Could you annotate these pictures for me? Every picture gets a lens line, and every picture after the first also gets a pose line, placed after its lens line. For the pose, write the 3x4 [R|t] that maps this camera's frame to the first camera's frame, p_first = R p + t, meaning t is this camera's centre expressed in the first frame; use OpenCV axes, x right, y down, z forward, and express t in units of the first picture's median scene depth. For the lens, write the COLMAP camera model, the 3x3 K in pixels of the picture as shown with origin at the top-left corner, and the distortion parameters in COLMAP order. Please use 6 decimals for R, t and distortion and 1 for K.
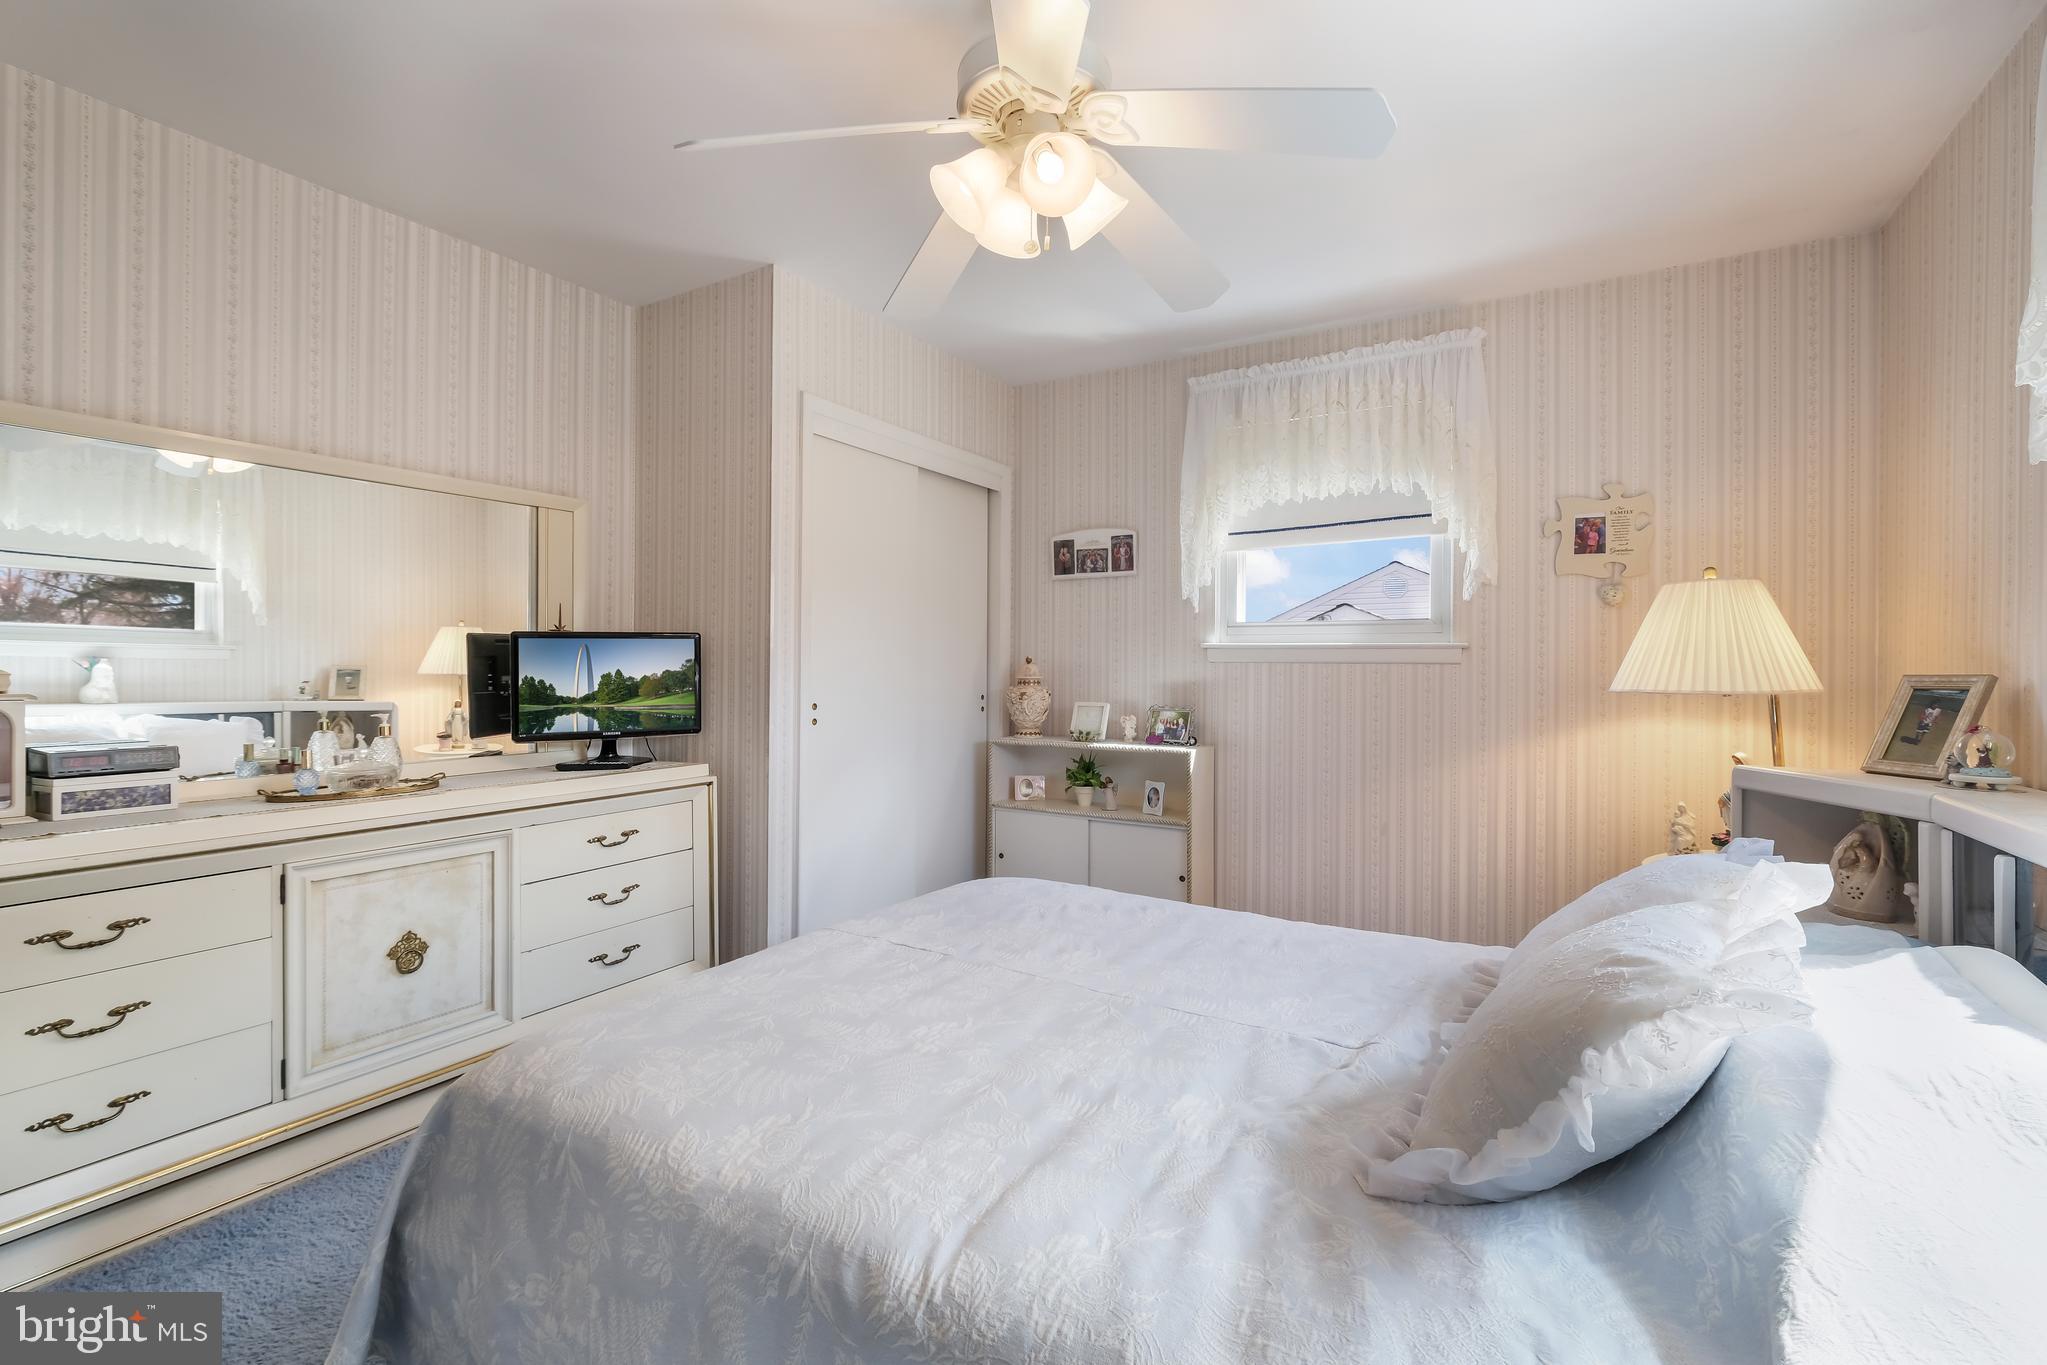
lens RADIAL K [[906.0, 0, 1034.5], [0, 906.0, 664.4], [0, 0, 1]] dist [0.003361, -0.001599]
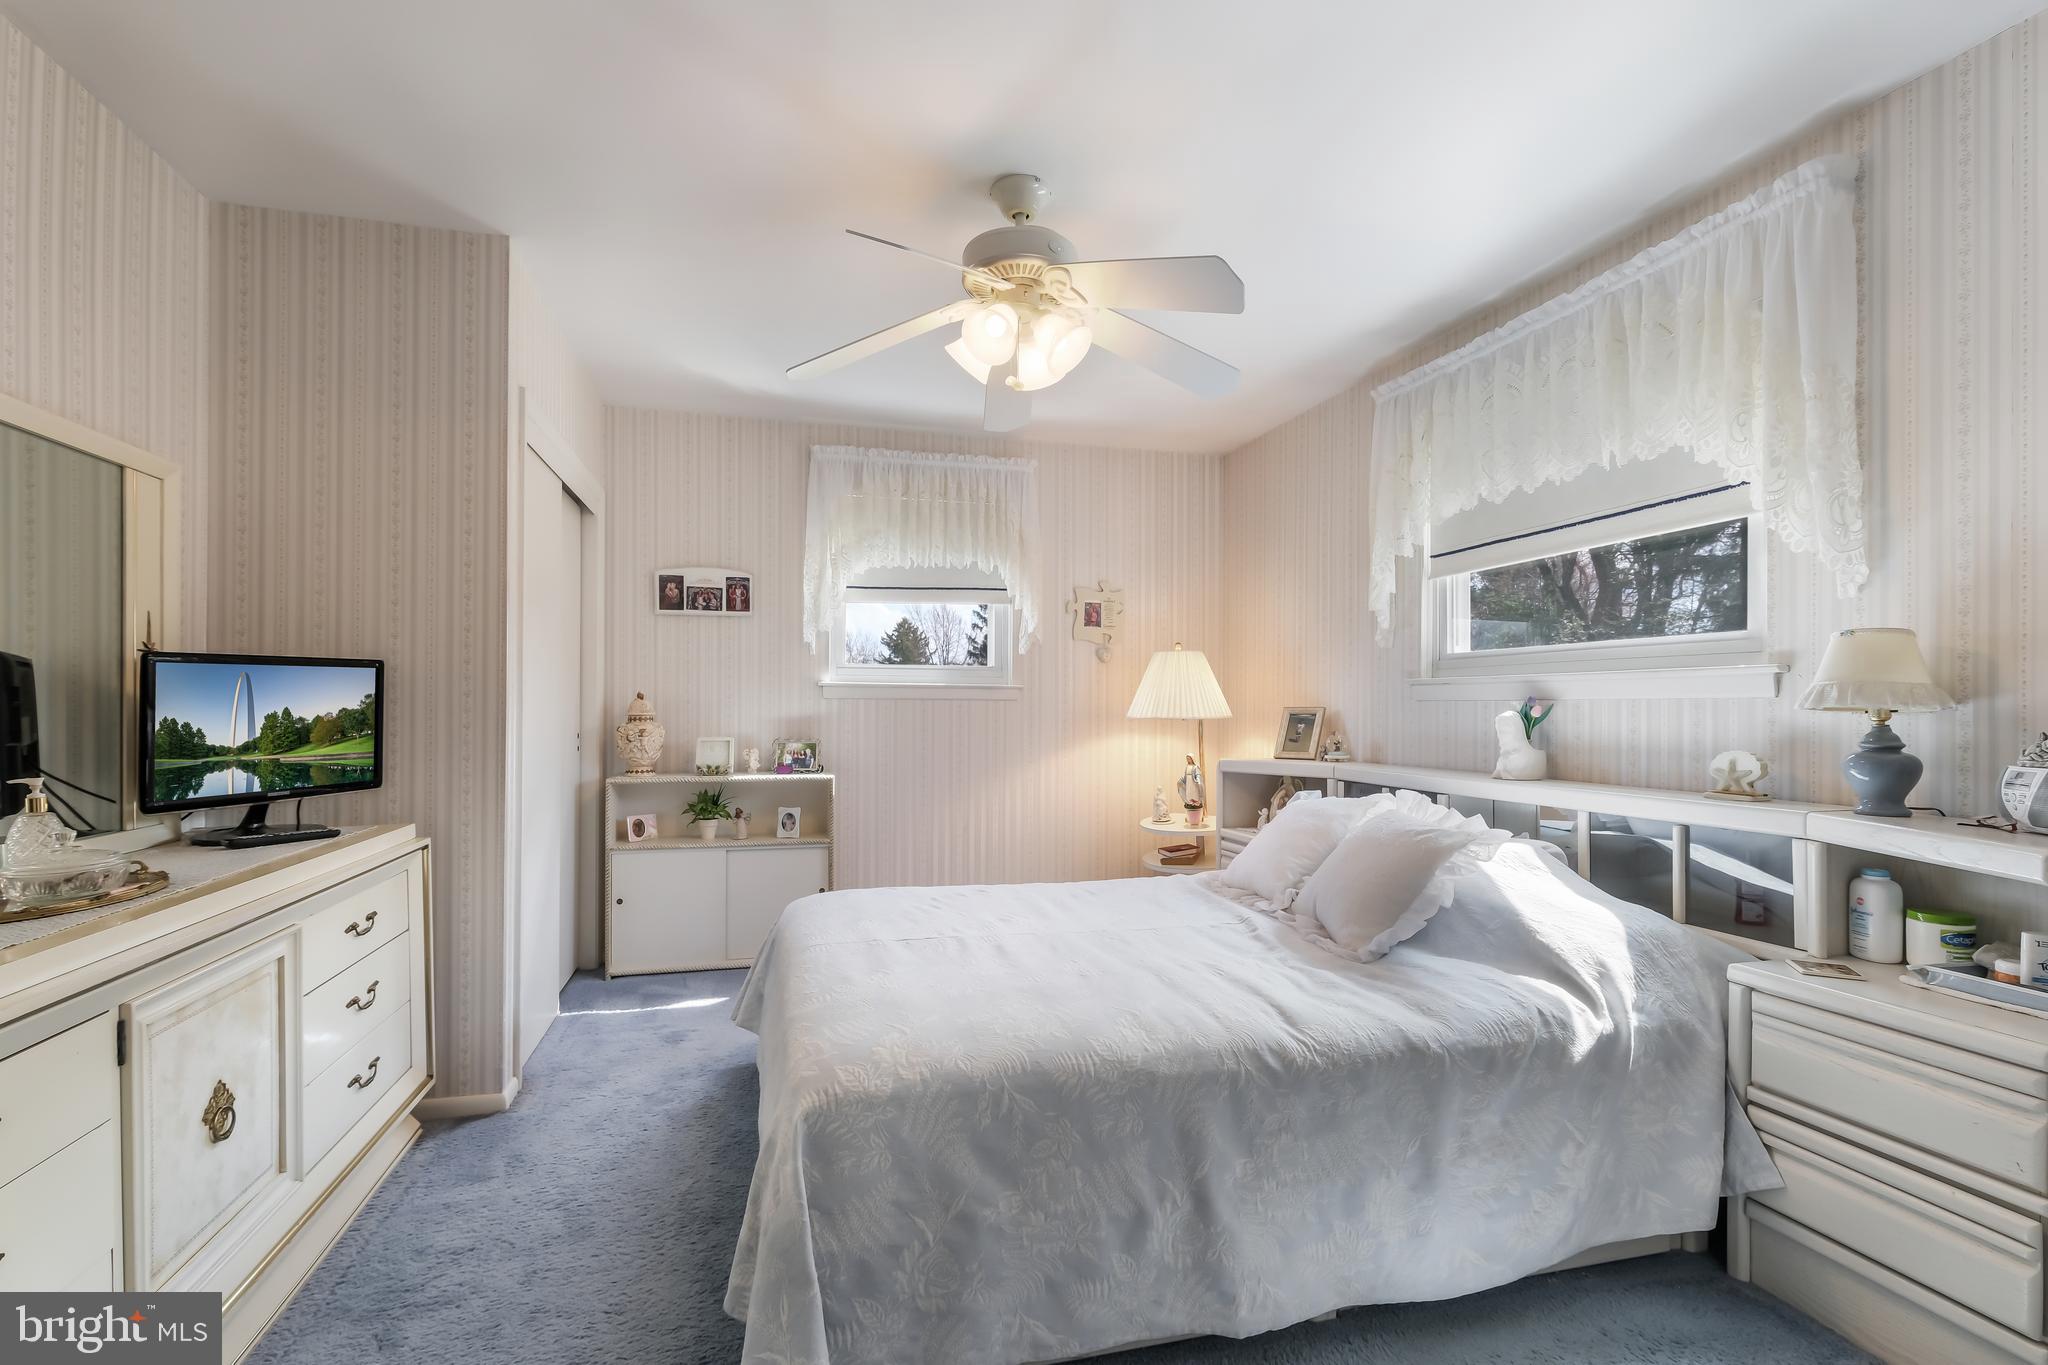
lens RADIAL K [[906.4, 0, 1020.9], [0, 906.4, 700.9], [0, 0, 1]] dist [0.003361, -0.001599]
pose [[0.693407, 0.000321, 0.720546, -0.562810], [-0.001746, 0.999998, 0.001235, -0.001809], [-0.720544, -0.002115, 0.693406, 0.047659]]
